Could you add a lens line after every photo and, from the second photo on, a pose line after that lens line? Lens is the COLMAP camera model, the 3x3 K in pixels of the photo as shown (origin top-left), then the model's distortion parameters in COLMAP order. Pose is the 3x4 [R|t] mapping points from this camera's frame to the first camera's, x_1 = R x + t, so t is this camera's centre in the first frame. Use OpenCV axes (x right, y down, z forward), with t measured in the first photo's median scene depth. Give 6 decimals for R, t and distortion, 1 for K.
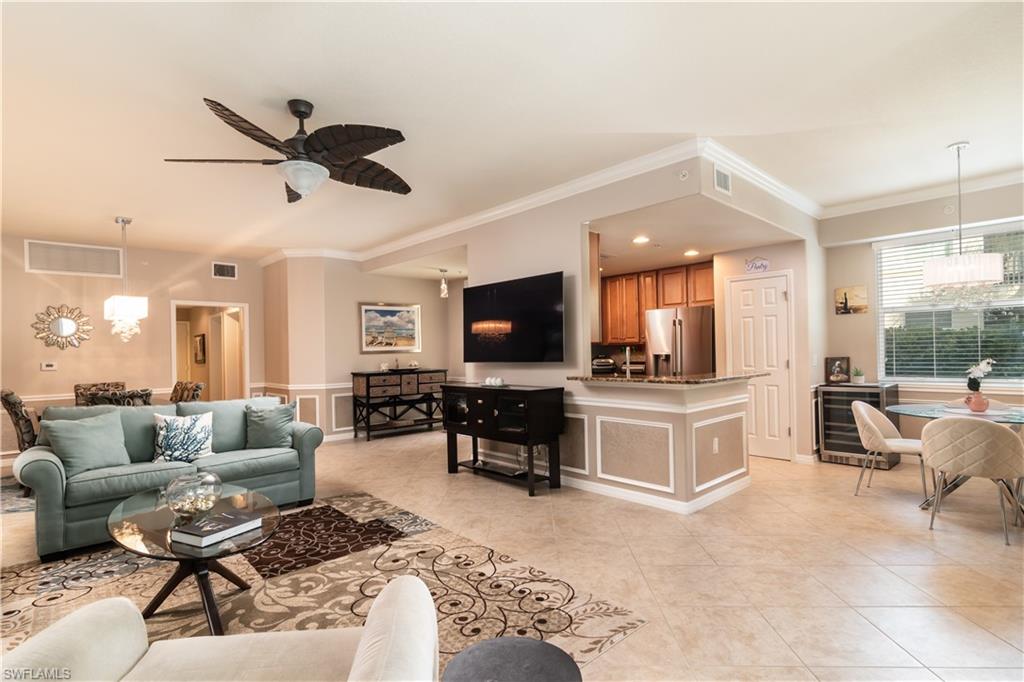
lens RADIAL K [[499.6, 0, 526.8], [0, 499.6, 357.7], [0, 0, 1]] dist [-0.001181, -0.000401]
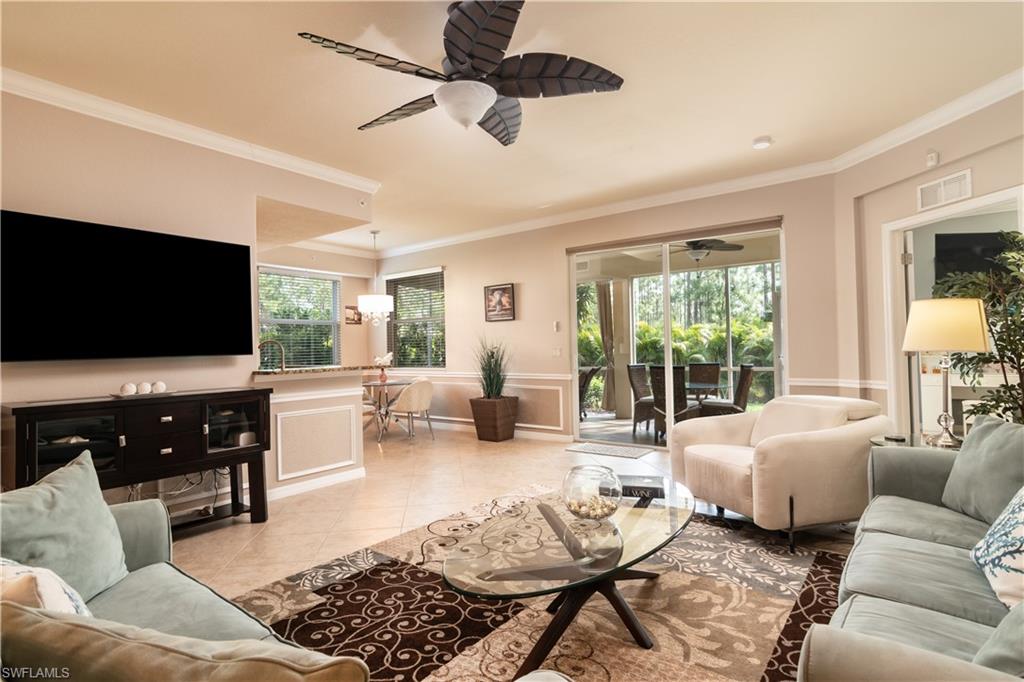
lens RADIAL K [[499.6, 0, 510.2], [0, 499.6, 339.9], [0, 0, 1]] dist [-0.001181, -0.000401]
pose [[-0.168759, 0.044307, 0.984661, -1.054253], [0.031723, 0.998716, -0.039502, 0.038678], [-0.985147, 0.024570, -0.169948, 0.915713]]
